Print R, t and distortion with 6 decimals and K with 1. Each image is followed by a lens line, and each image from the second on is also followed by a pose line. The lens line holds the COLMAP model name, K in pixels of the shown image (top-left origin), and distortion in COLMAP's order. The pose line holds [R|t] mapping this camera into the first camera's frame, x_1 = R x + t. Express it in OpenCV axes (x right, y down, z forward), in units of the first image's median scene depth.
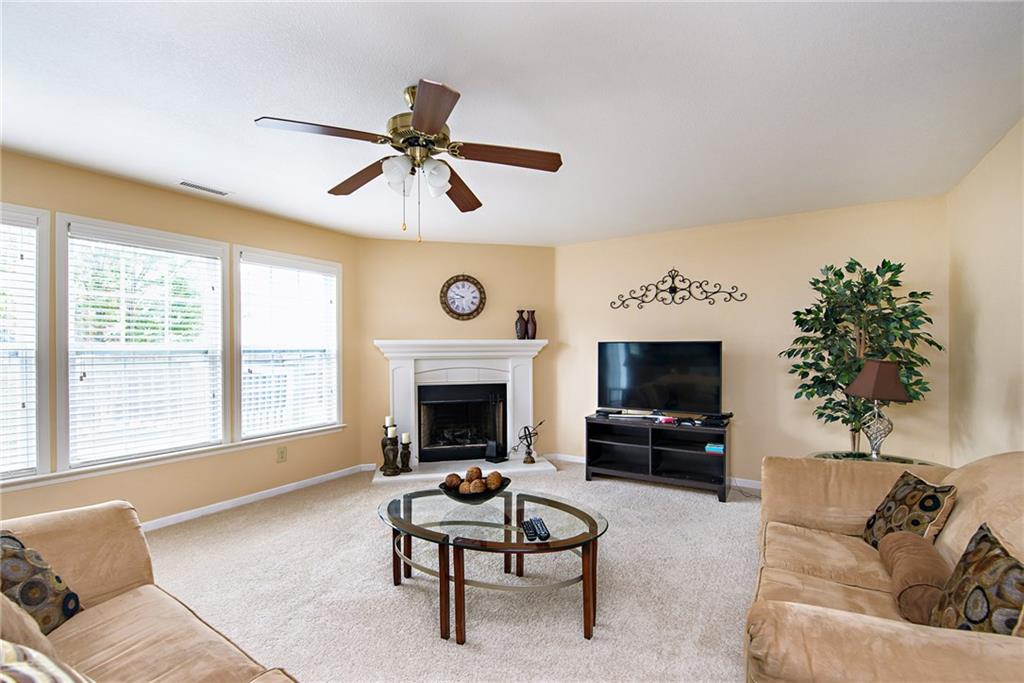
lens RADIAL K [[444.1, 0, 513.5], [0, 444.1, 351.7], [0, 0, 1]] dist [0.001096, -0.011088]
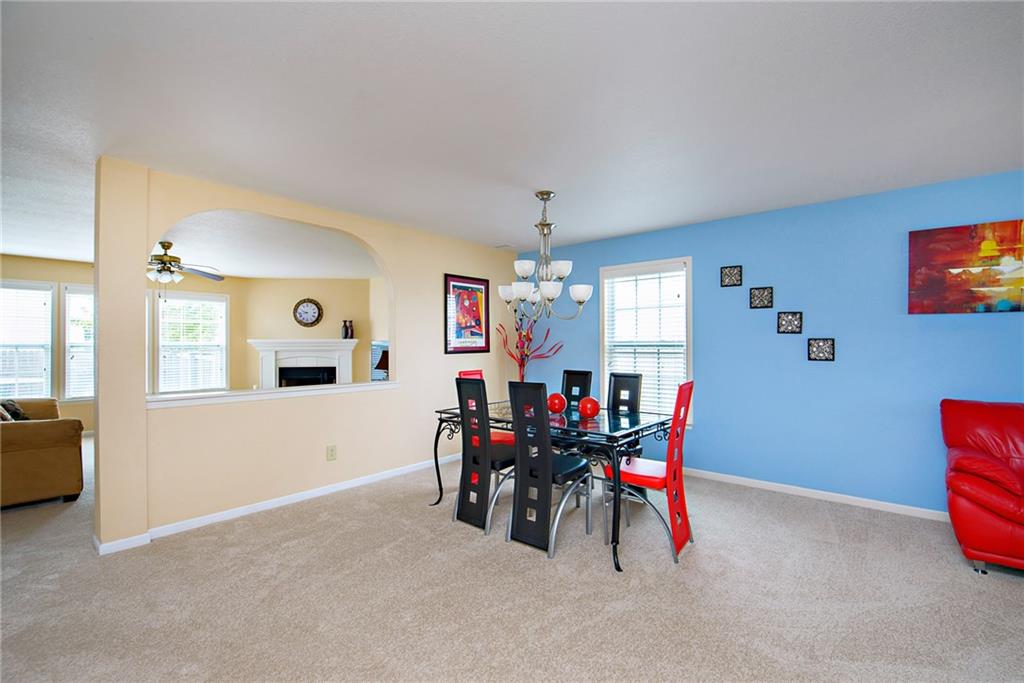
lens RADIAL K [[444.1, 0, 520.4], [0, 444.1, 342.7], [0, 0, 1]] dist [0.001096, -0.011088]
pose [[0.992493, 0.001718, -0.122287, 0.939189], [-0.002771, 0.999961, -0.008444, -0.002361], [0.122268, 0.008719, 0.992459, -0.558015]]
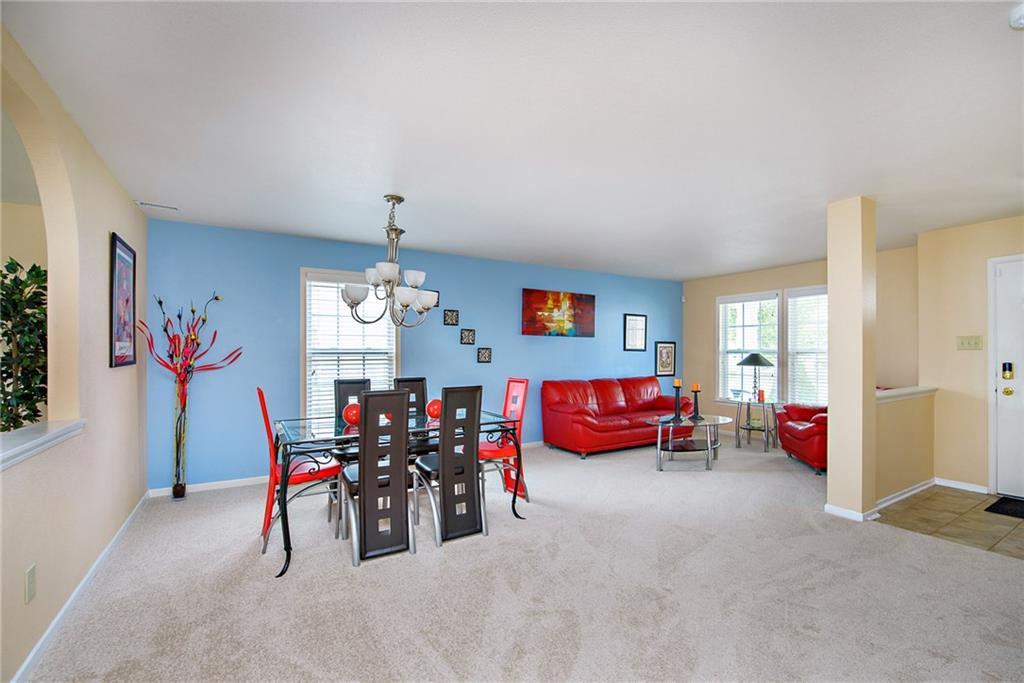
lens RADIAL K [[444.1, 0, 522.3], [0, 444.1, 350.4], [0, 0, 1]] dist [0.001096, -0.011088]
pose [[0.436920, 0.006105, 0.899480, 0.296996], [0.003621, 0.999957, -0.008546, -0.001036], [-0.899493, 0.006991, 0.436879, -0.311768]]
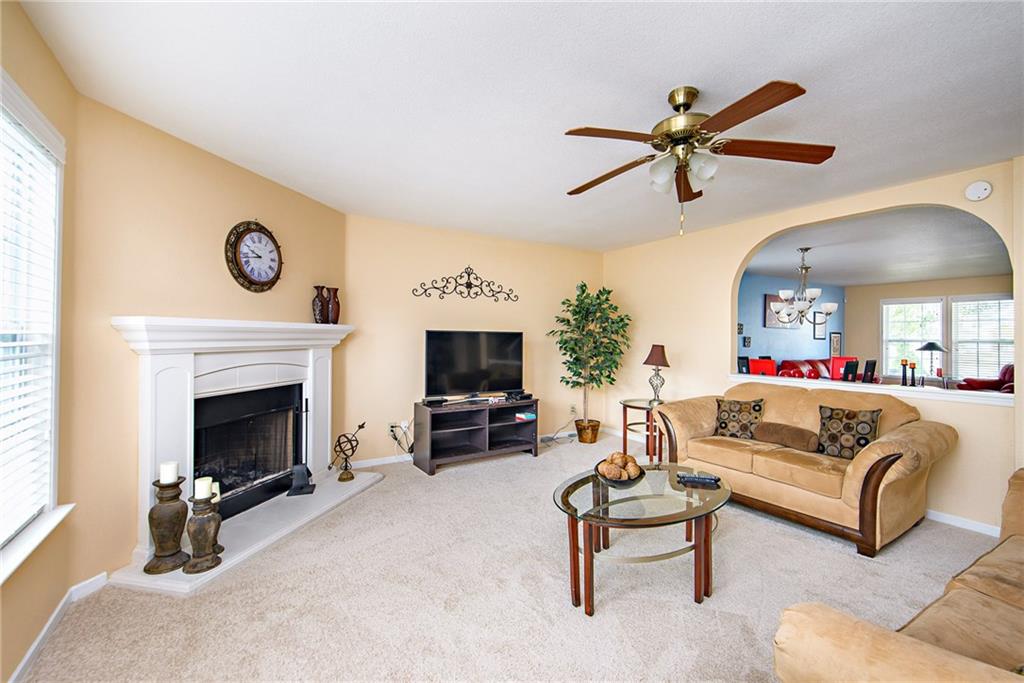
lens RADIAL K [[444.1, 0, 522.6], [0, 444.1, 335.0], [0, 0, 1]] dist [0.001096, -0.011088]
pose [[0.428474, 0.013147, 0.903458, -0.594850], [-0.004506, 0.999913, -0.012414, -0.000139], [-0.903543, 0.001248, 0.428496, 0.399808]]
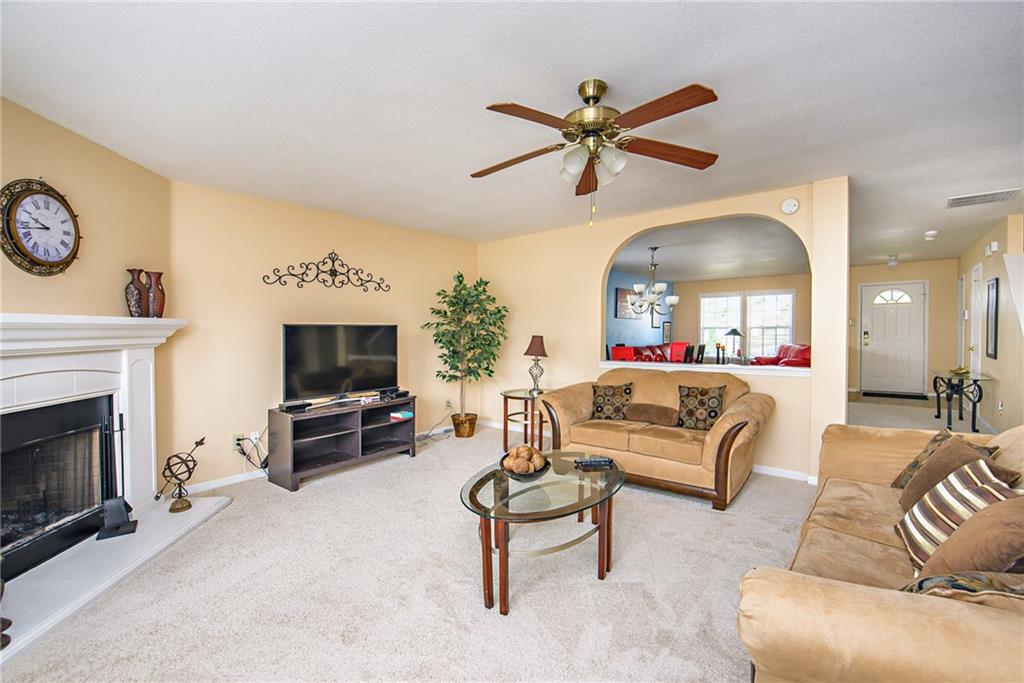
lens RADIAL K [[444.1, 0, 520.8], [0, 444.1, 336.8], [0, 0, 1]] dist [0.001096, -0.011088]
pose [[0.116021, -0.013101, 0.993160, -0.585116], [0.015123, 0.999820, 0.011422, -0.000620], [-0.993132, 0.013694, 0.116198, 0.470208]]
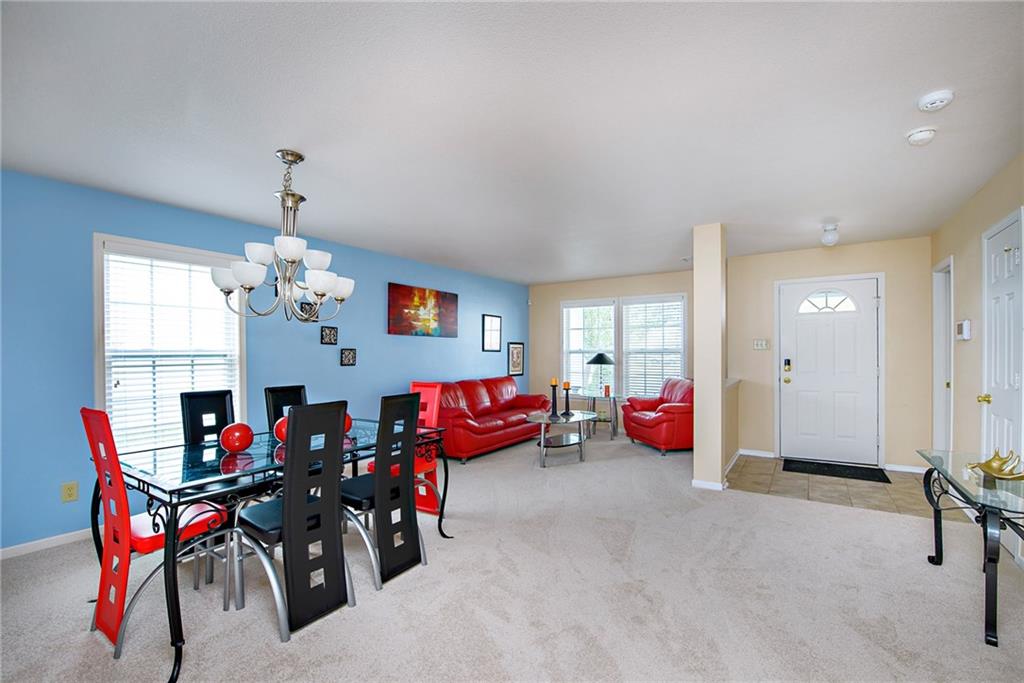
lens RADIAL K [[444.1, 0, 513.5], [0, 444.1, 355.1], [0, 0, 1]] dist [0.001096, -0.011088]
pose [[0.016732, -0.003101, 0.999855, 0.299870], [0.010618, 0.999939, 0.002924, -0.002327], [-0.999804, 0.010567, 0.016764, -0.084883]]
